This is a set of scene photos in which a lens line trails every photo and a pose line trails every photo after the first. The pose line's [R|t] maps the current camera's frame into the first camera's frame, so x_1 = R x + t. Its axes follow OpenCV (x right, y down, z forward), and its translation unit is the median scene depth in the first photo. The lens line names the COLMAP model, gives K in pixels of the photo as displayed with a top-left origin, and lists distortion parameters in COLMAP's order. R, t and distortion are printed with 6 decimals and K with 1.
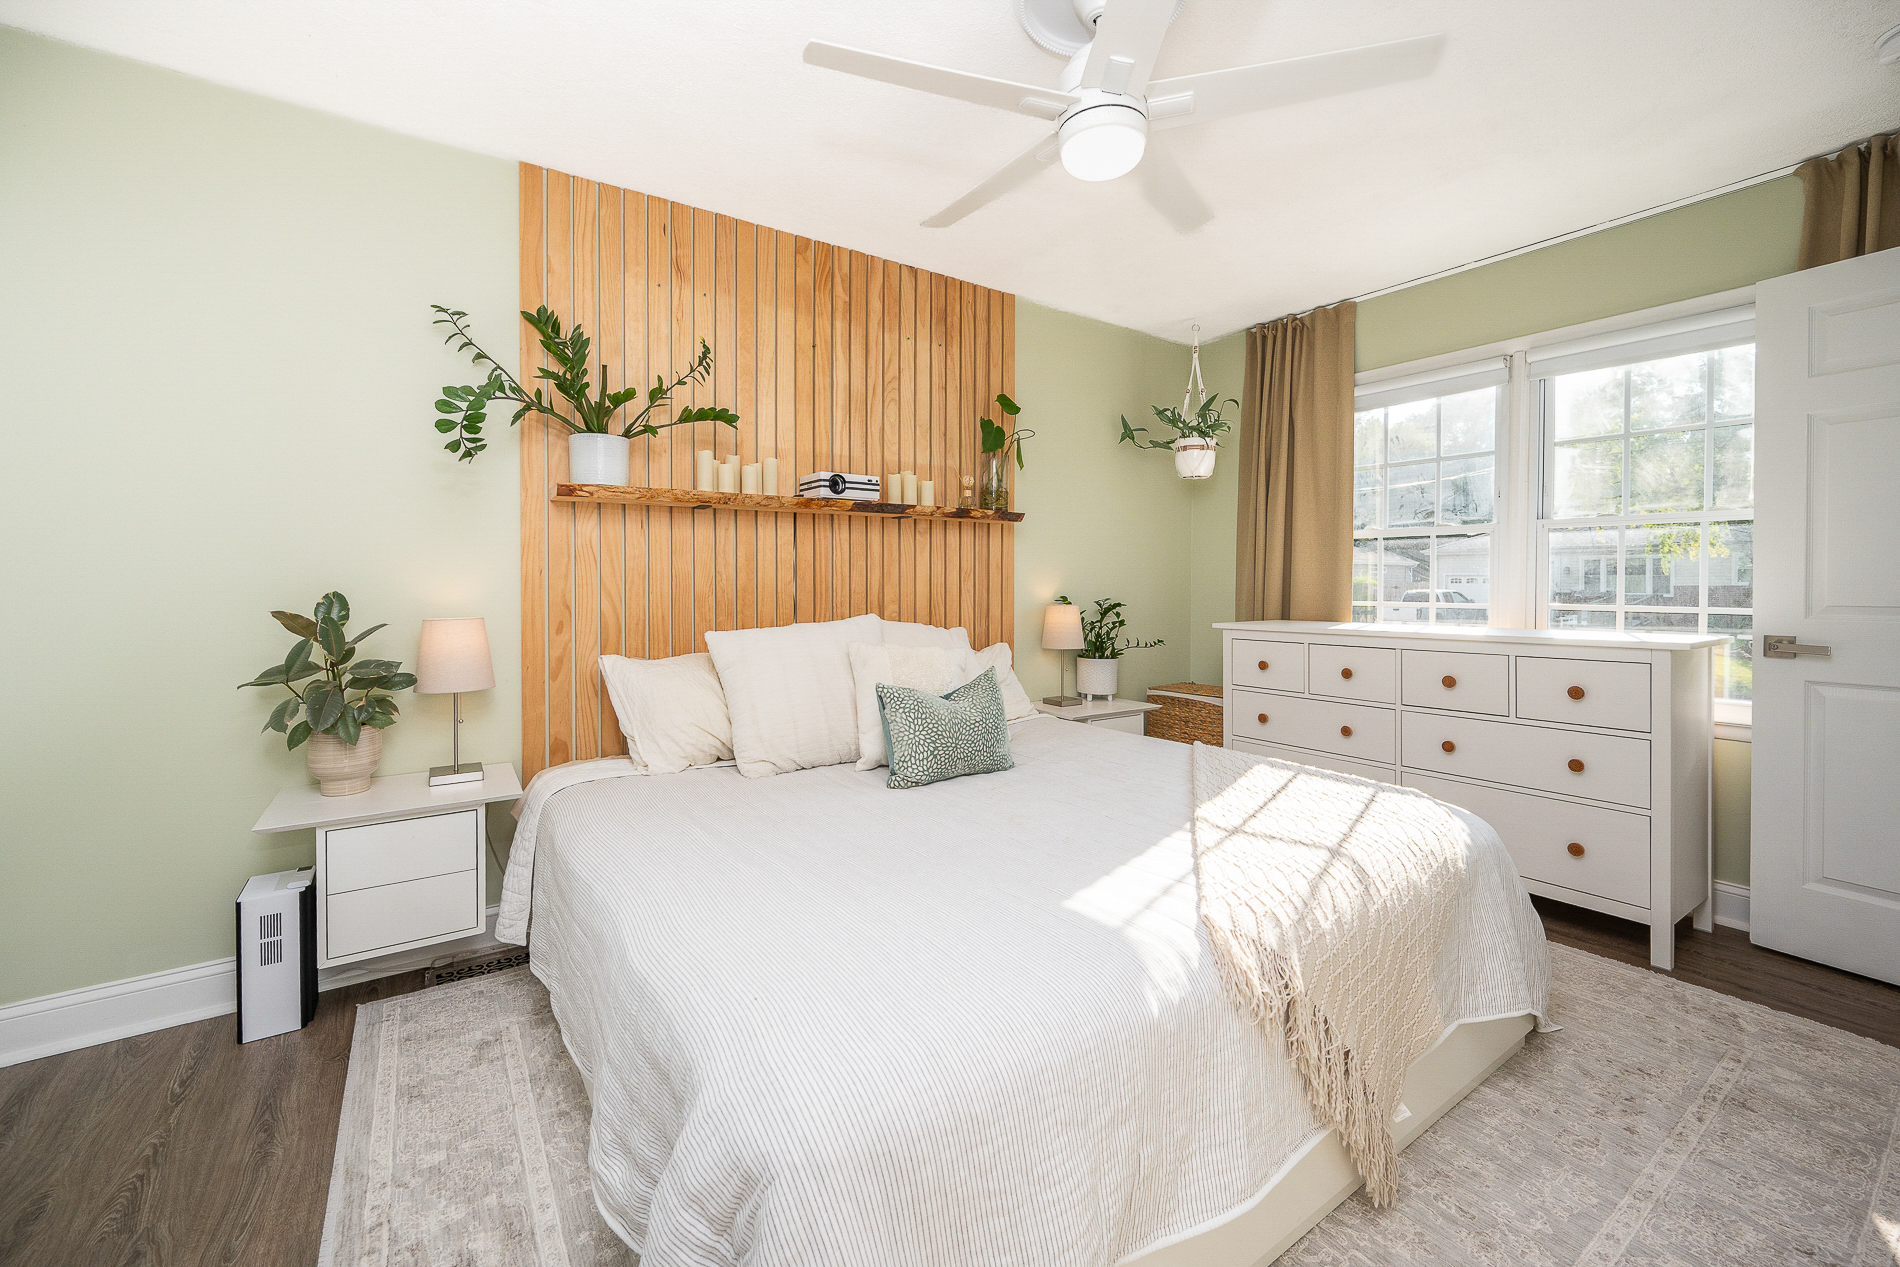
lens RADIAL K [[761.1, 0, 964.4], [0, 761.1, 610.2], [0, 0, 1]] dist [0.000560, 0.000078]
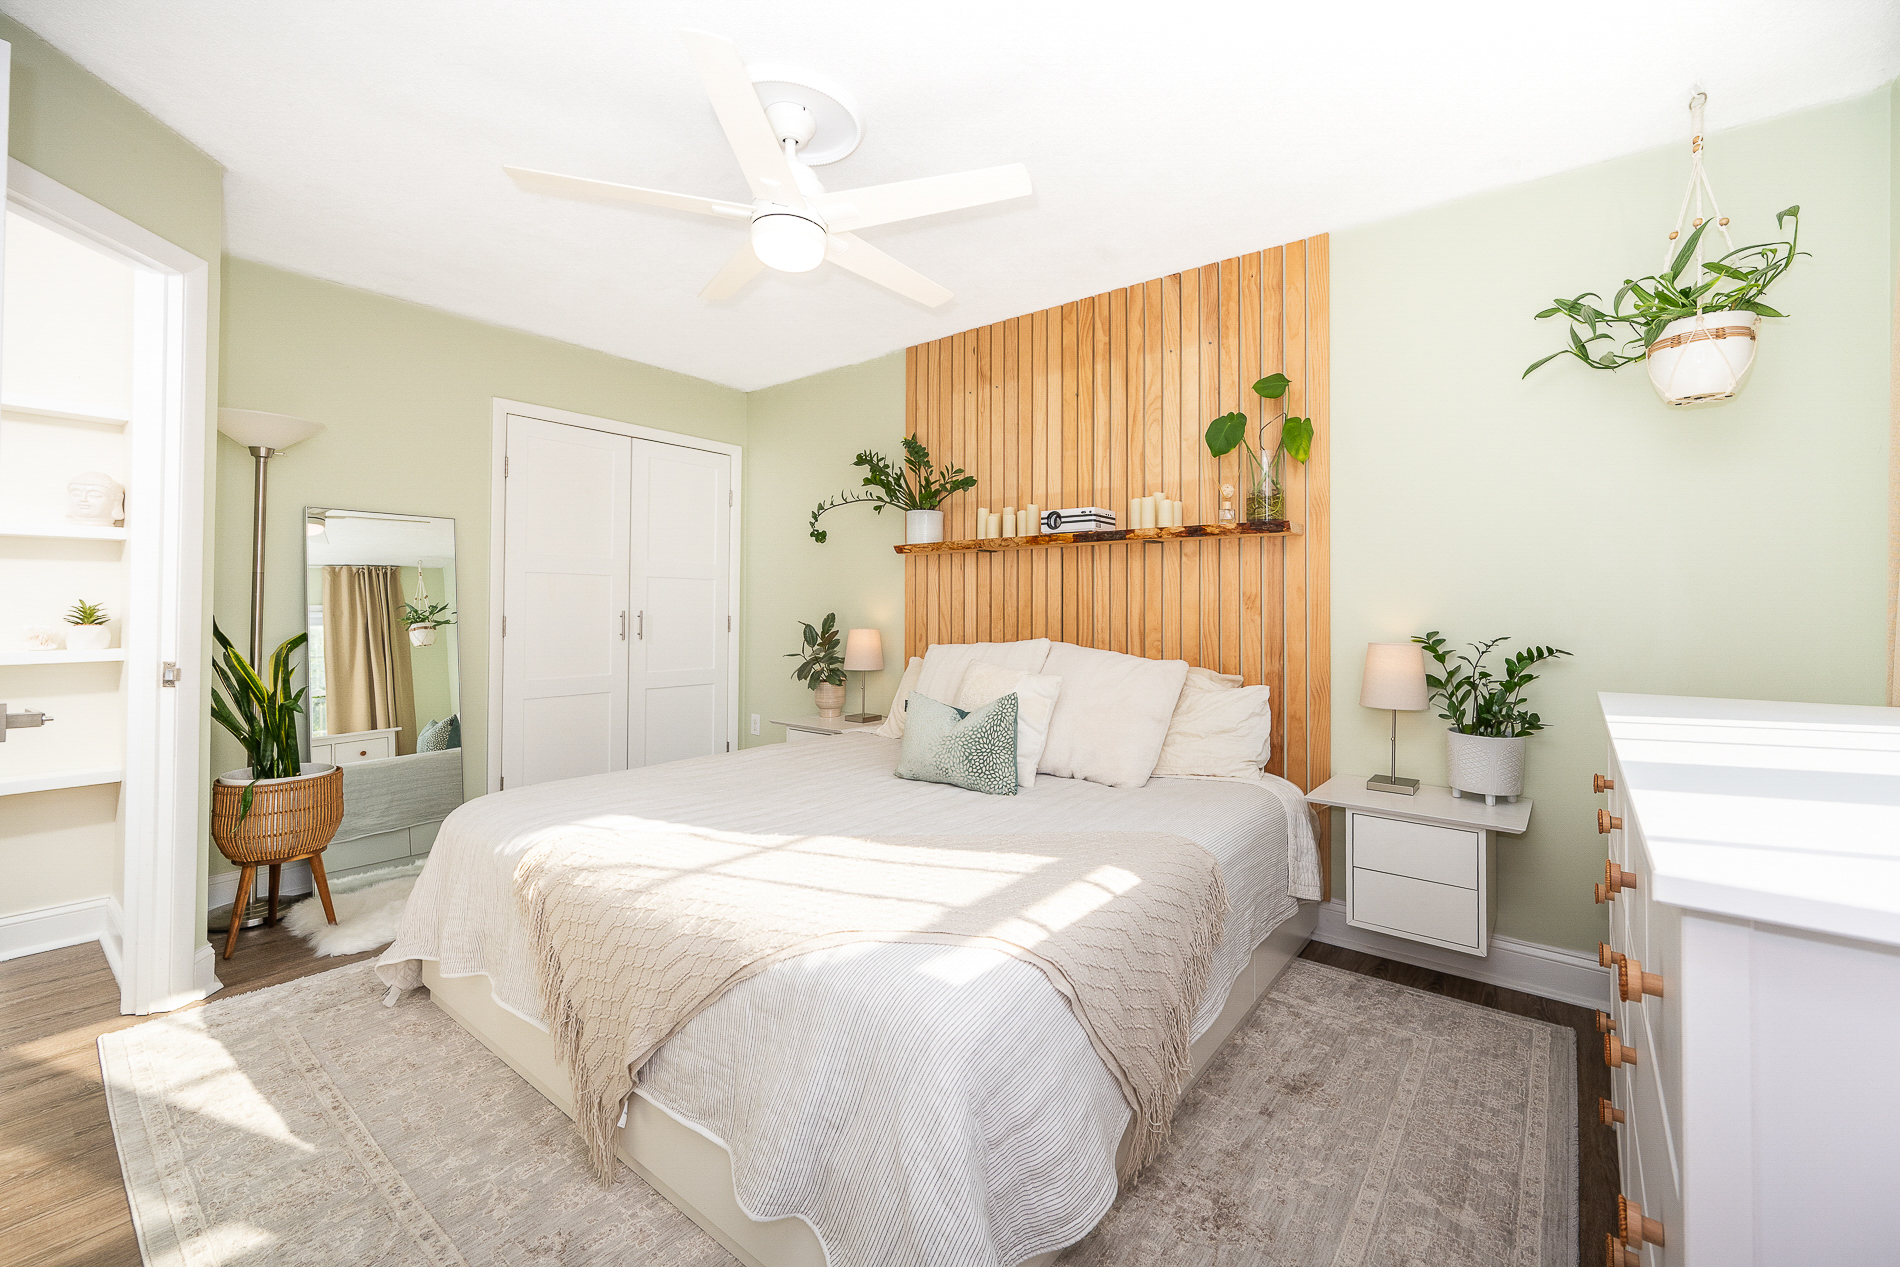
lens RADIAL K [[761.1, 0, 964.4], [0, 761.1, 610.2], [0, 0, 1]] dist [0.000560, 0.000078]
pose [[0.307687, 0.010951, -0.951425, 0.812570], [-0.035062, 0.999385, 0.000164, -0.028932], [0.950841, 0.033308, 0.307882, 0.514700]]
